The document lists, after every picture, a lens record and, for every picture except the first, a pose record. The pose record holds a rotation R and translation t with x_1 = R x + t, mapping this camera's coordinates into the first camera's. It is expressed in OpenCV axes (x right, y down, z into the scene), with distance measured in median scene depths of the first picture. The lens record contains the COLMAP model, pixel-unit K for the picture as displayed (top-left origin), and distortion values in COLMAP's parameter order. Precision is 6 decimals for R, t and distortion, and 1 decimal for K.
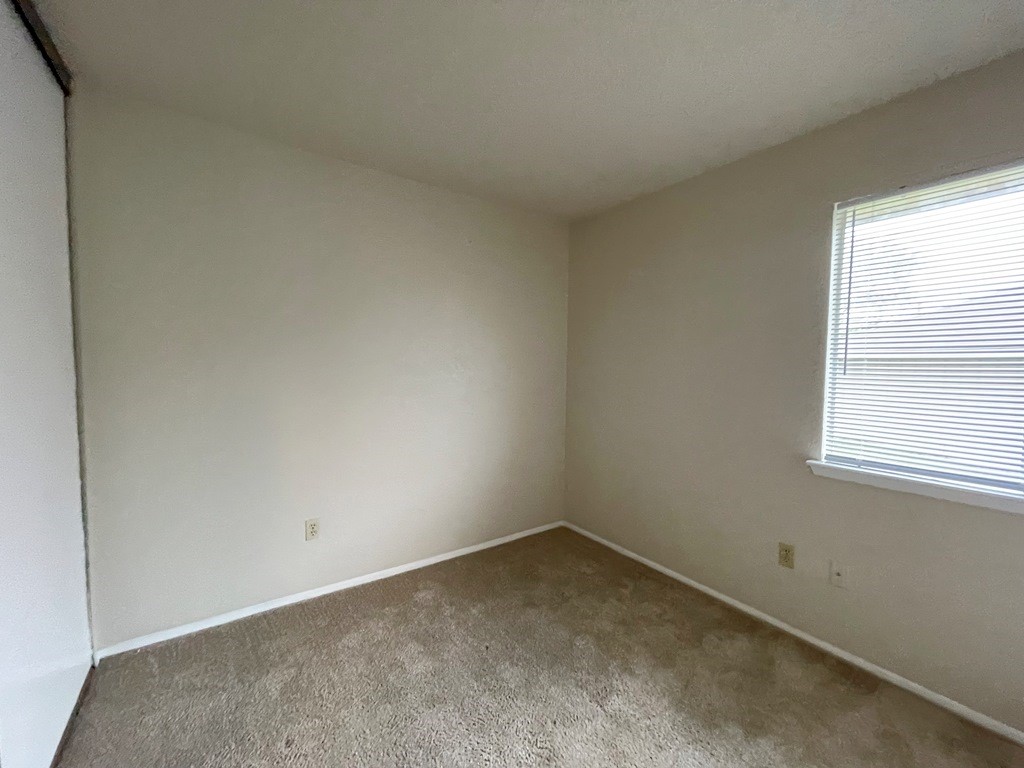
lens RADIAL K [[414.6, 0, 511.1], [0, 414.6, 382.0], [0, 0, 1]] dist [-0.004227, 0.001465]
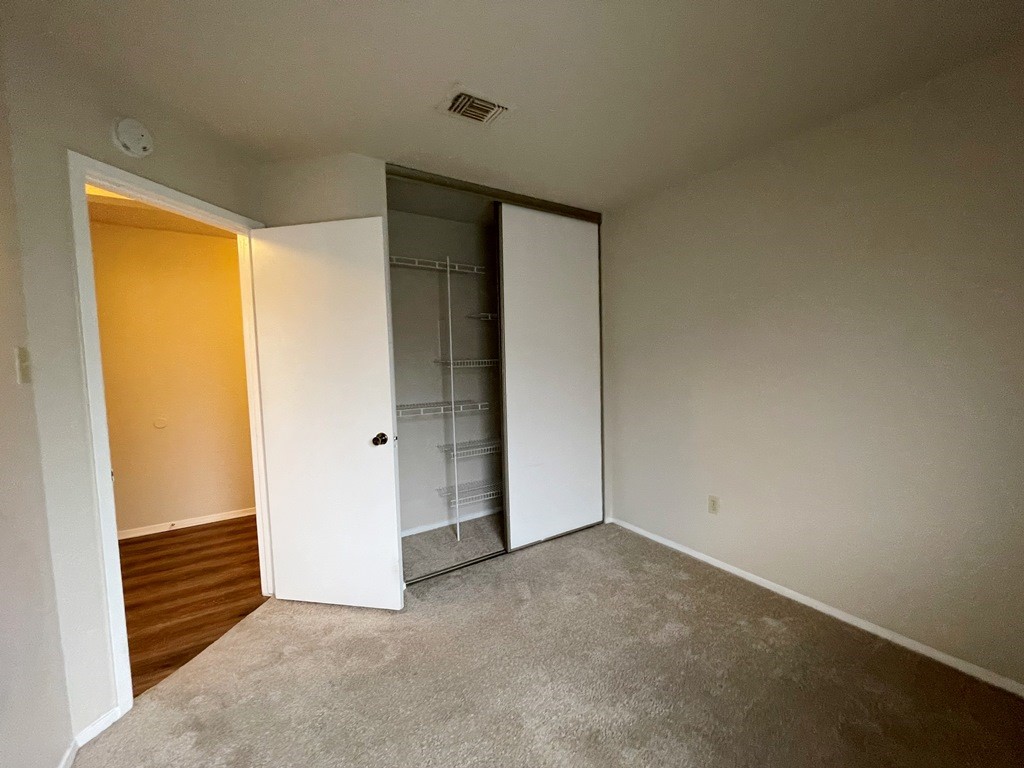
lens RADIAL K [[414.6, 0, 512.7], [0, 414.6, 383.1], [0, 0, 1]] dist [-0.004227, 0.001465]
pose [[-0.044392, 0.037689, -0.998303, 0.682102], [-0.025939, 0.998908, 0.038865, -0.012491], [0.998677, 0.027620, -0.043366, 0.489540]]
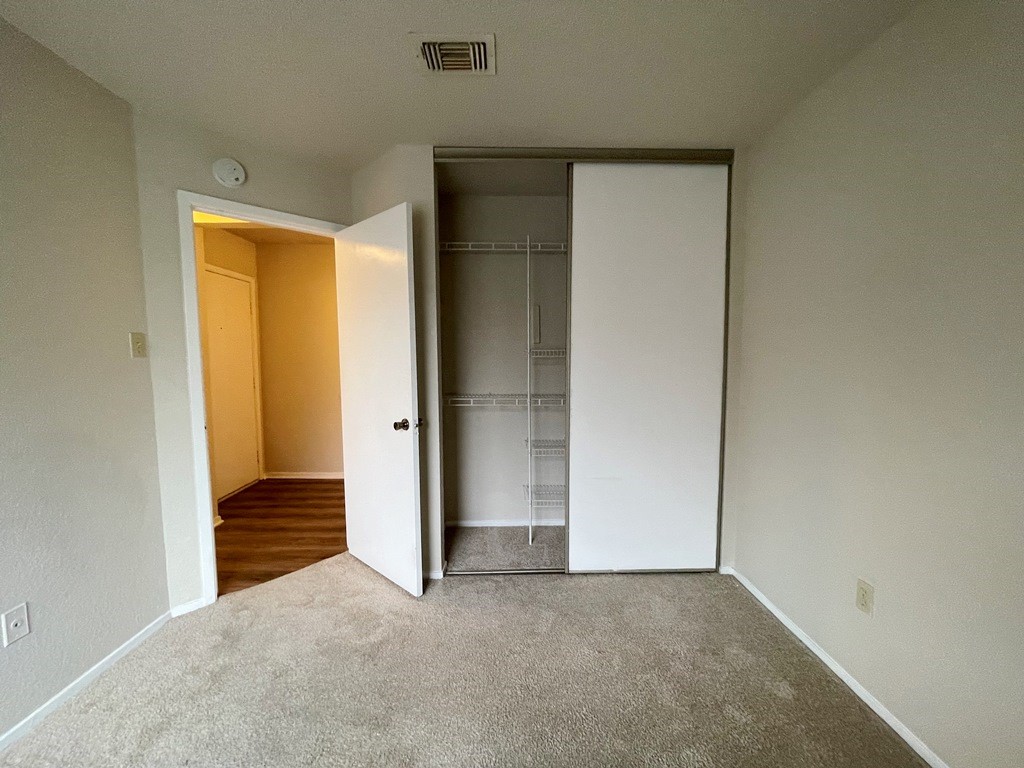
lens RADIAL K [[414.6, 0, 515.3], [0, 414.6, 383.2], [0, 0, 1]] dist [-0.004227, 0.001465]
pose [[-0.562655, 0.038830, -0.825779, 0.400873], [-0.048980, 0.995576, 0.080188, -0.025530], [0.825239, 0.085565, -0.558264, 0.887019]]
